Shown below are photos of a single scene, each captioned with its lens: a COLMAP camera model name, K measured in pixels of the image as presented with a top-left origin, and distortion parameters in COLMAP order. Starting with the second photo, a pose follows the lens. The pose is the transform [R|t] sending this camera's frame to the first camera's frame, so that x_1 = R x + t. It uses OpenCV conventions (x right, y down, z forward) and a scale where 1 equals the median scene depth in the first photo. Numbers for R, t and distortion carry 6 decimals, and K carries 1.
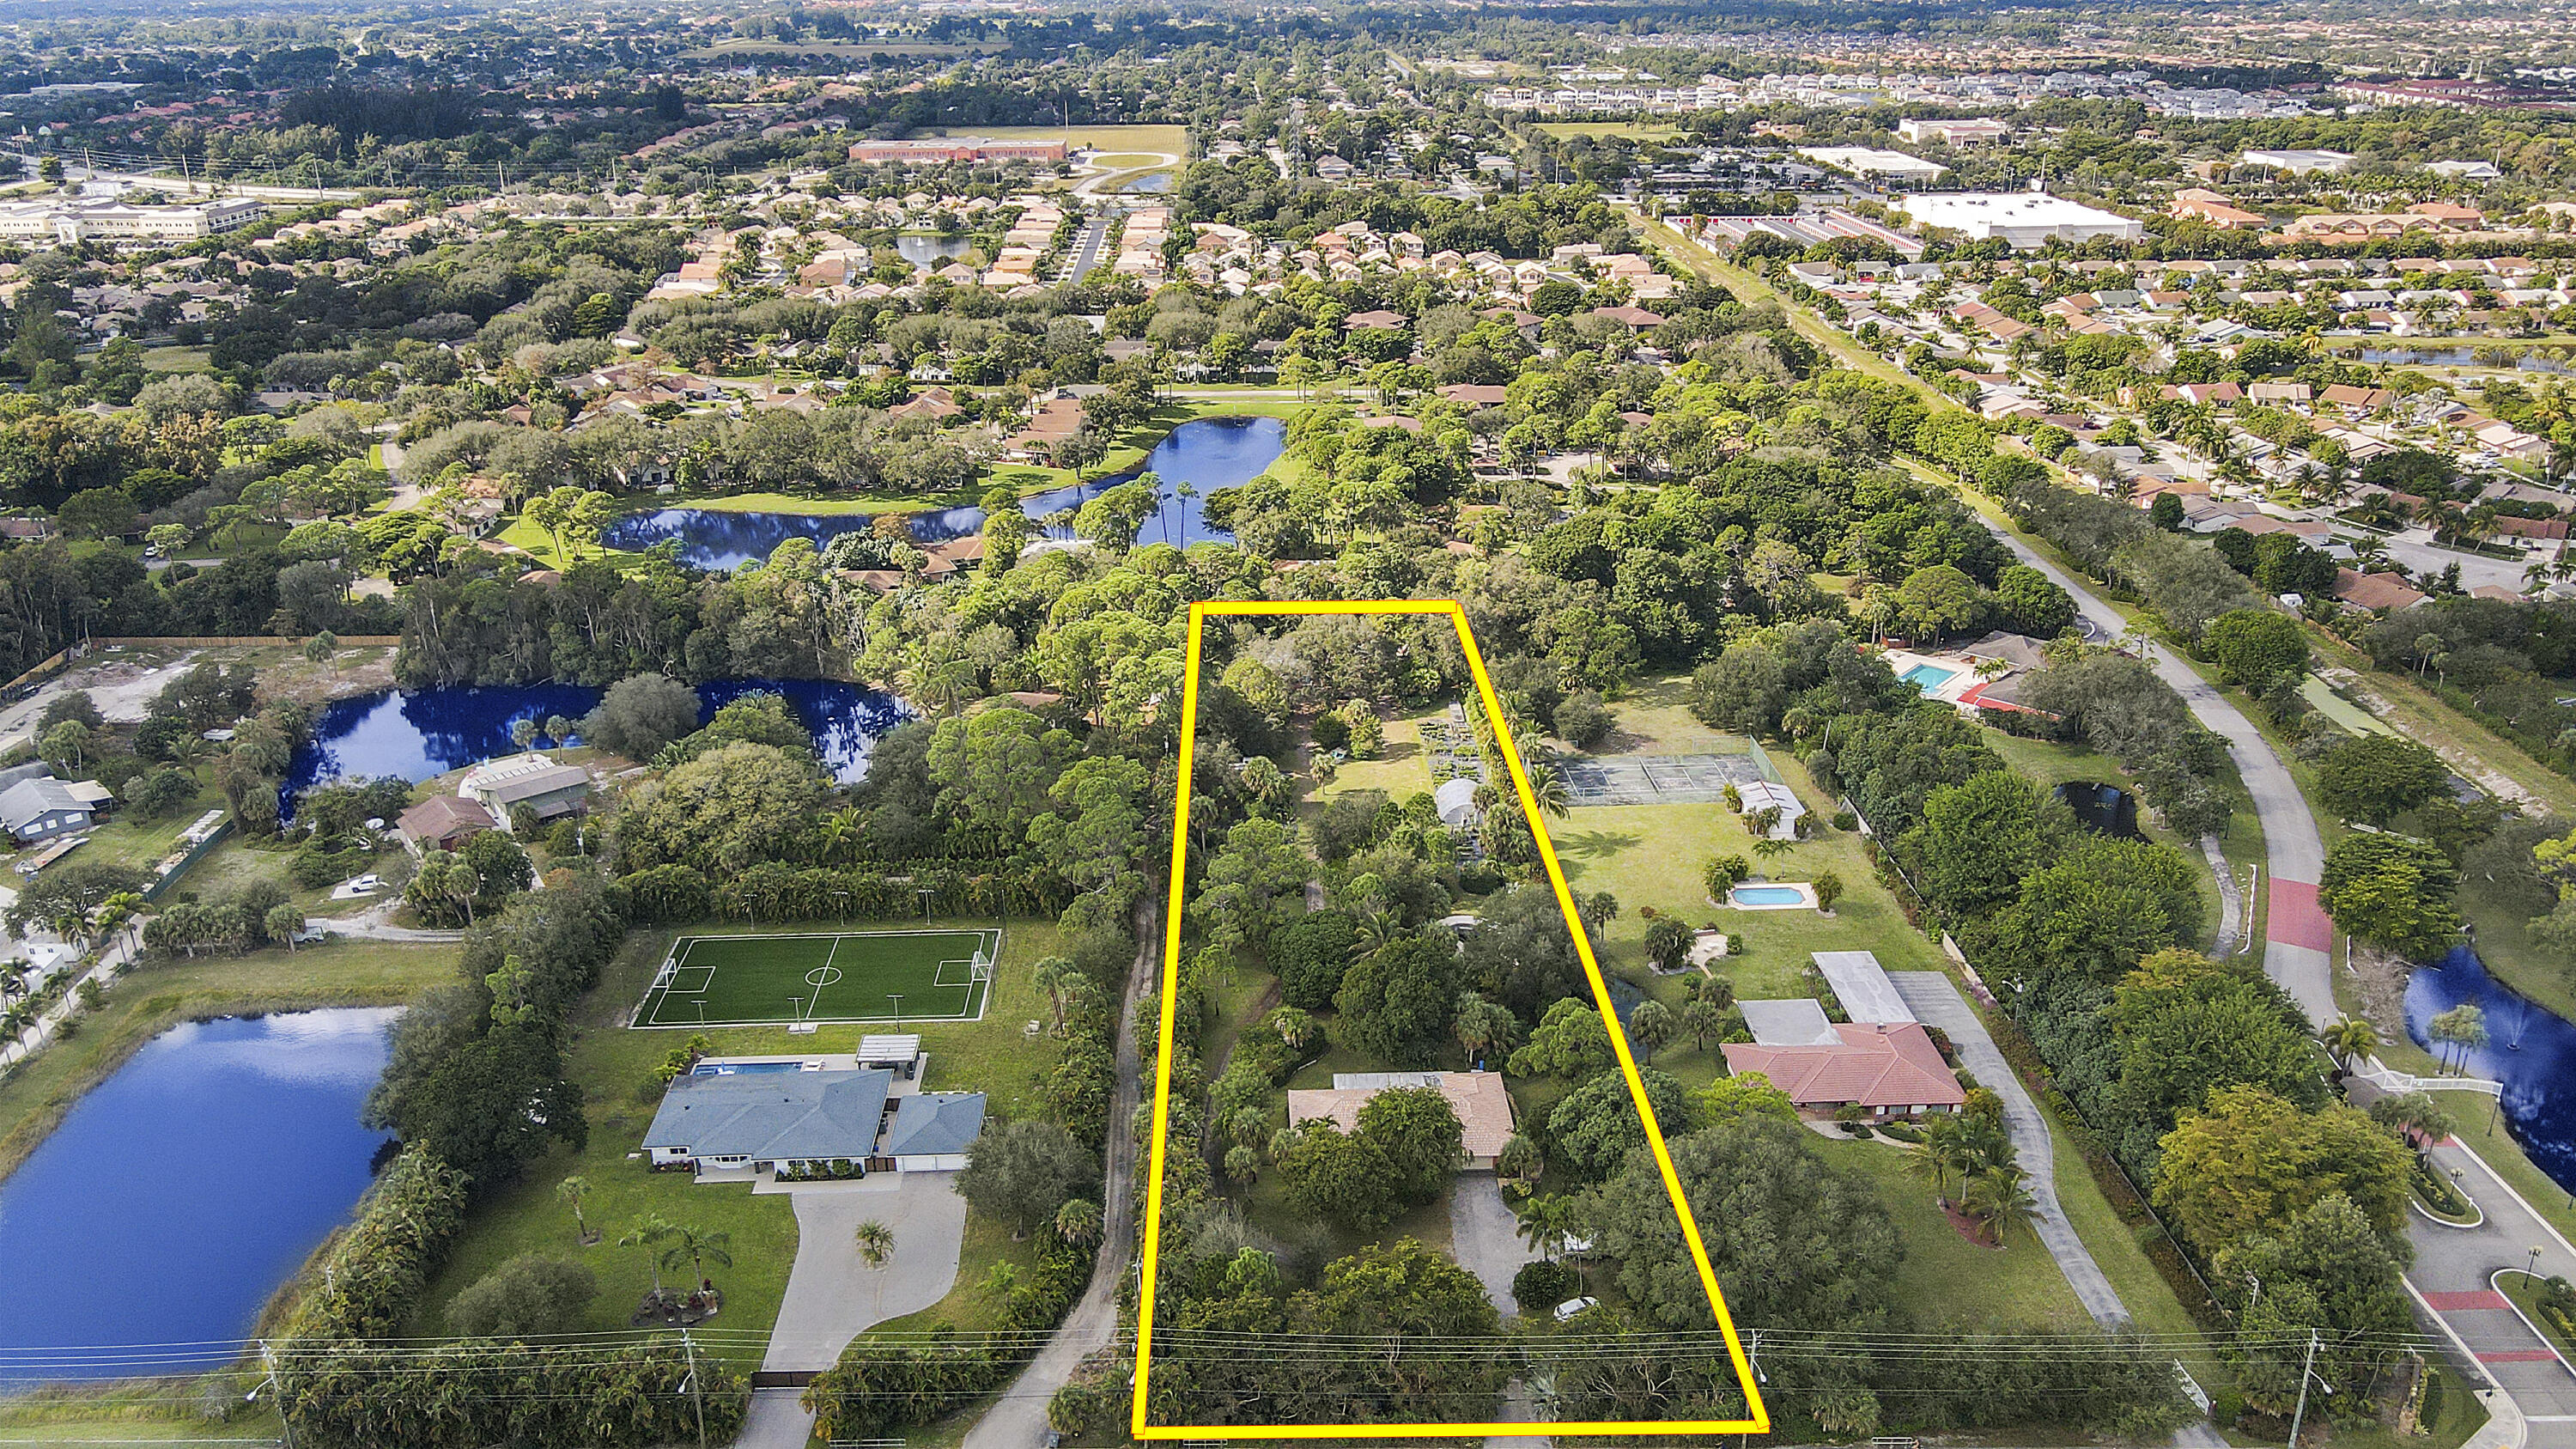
lens RADIAL K [[1776.8, 0, 1313.1], [0, 1776.8, 715.4], [0, 0, 1]] dist [-0.005743, 0.029289]
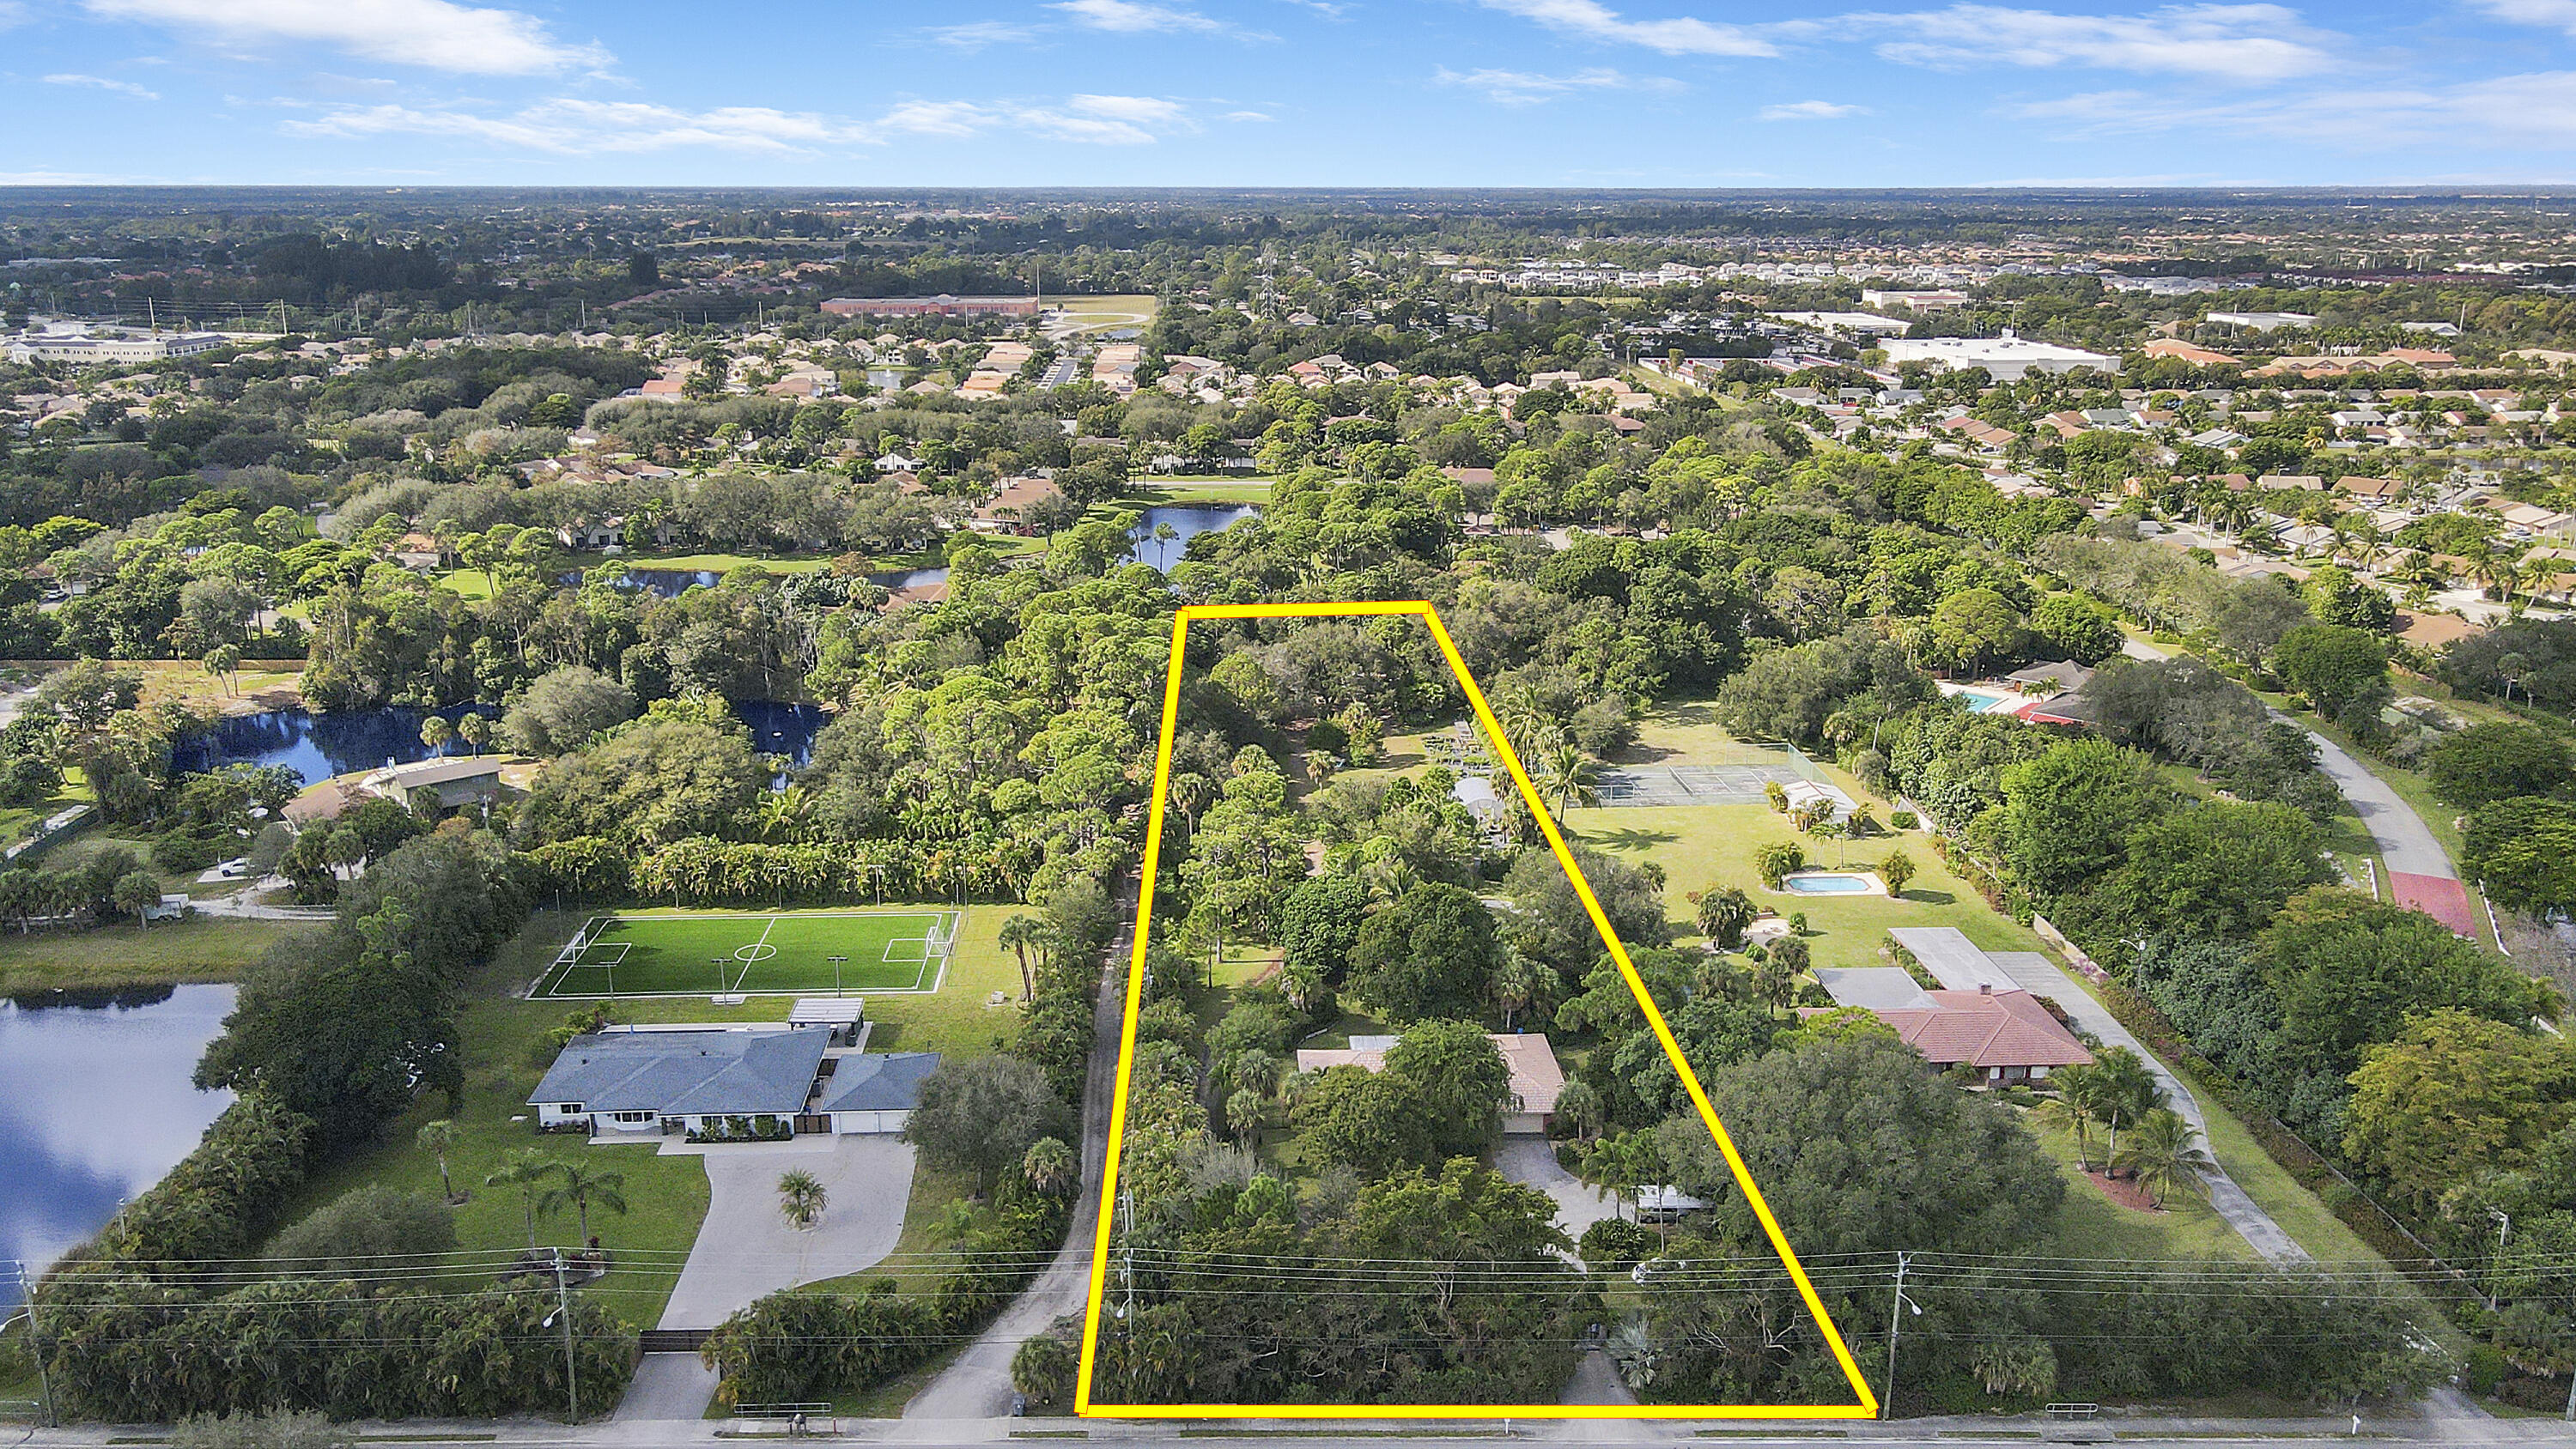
lens RADIAL K [[1781.7, 0, 1288.0], [0, 1781.7, 724.5], [0, 0, 1]] dist [-0.005273, 0.027870]
pose [[0.999958, 0.003832, 0.008309, -0.017008], [-0.002874, 0.993652, -0.112464, 0.099134], [-0.008687, 0.112436, 0.993621, 0.088910]]
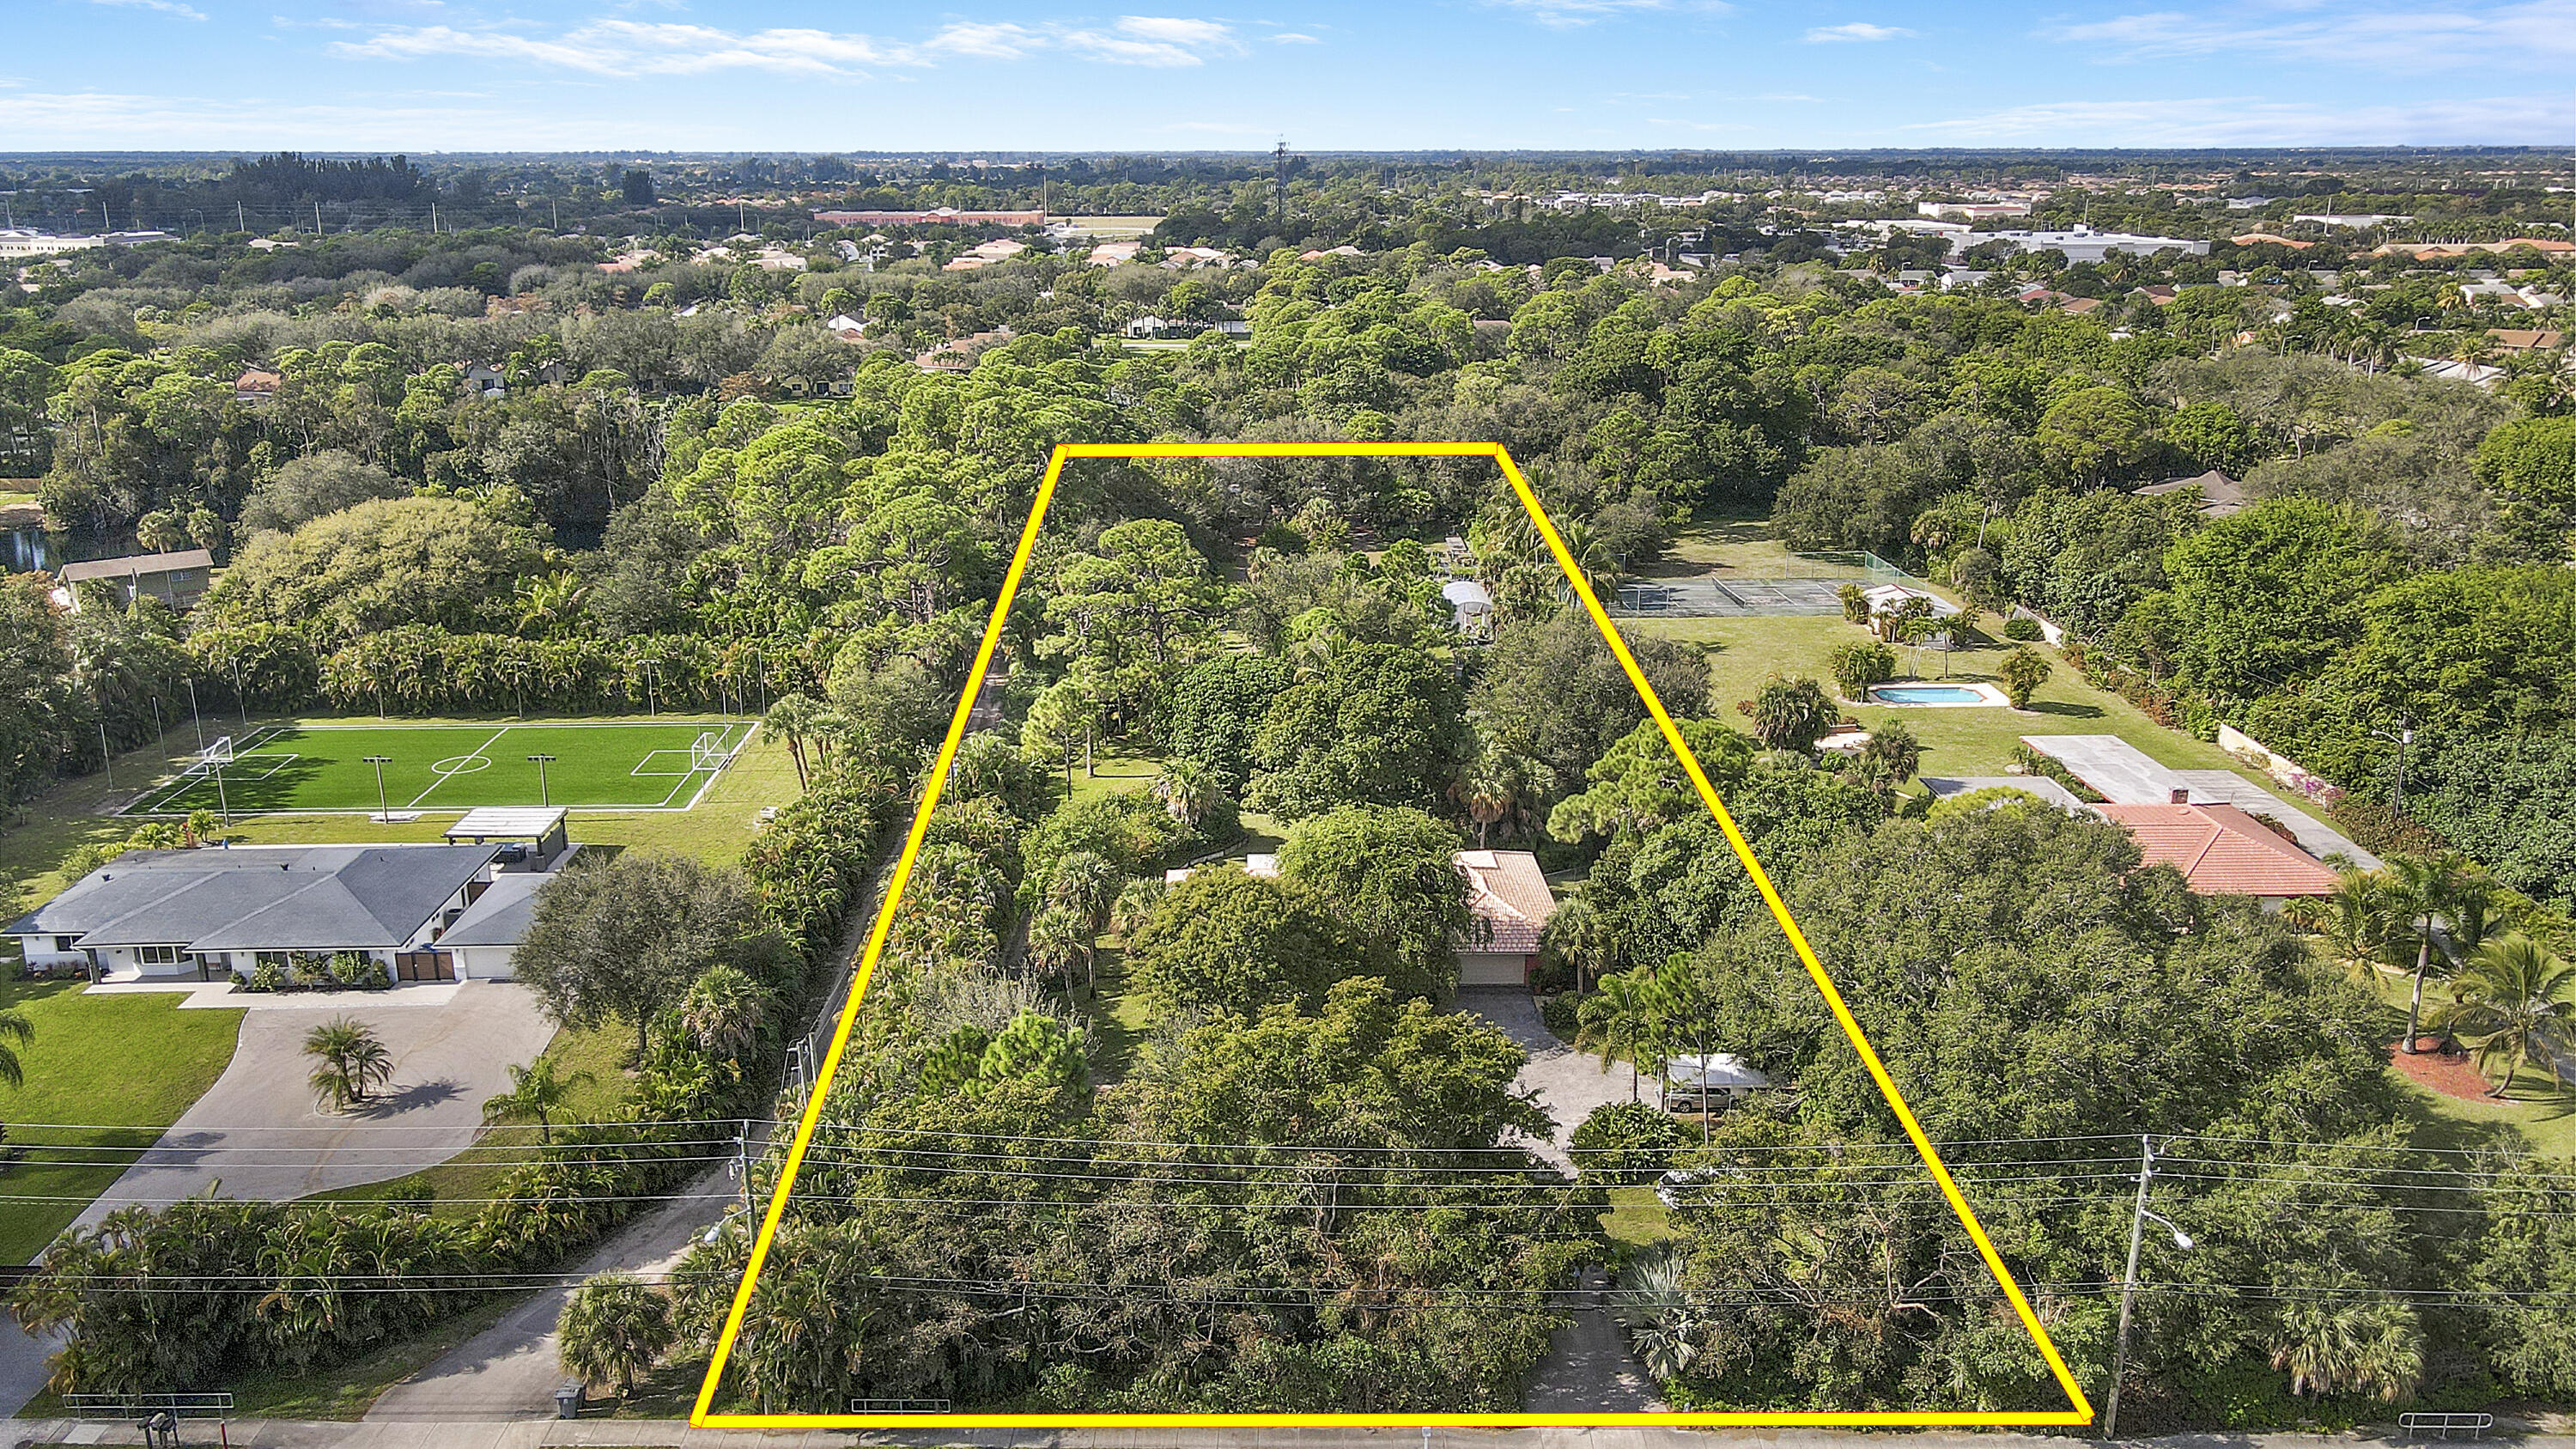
lens RADIAL K [[1782.2, 0, 1288.0], [0, 1782.2, 724.5], [0, 0, 1]] dist [-0.005273, 0.027870]
pose [[0.999905, 0.005256, -0.012761, 0.021151], [-0.006447, 0.995447, -0.095098, 0.142229], [0.012203, 0.095172, 0.995386, 0.272641]]
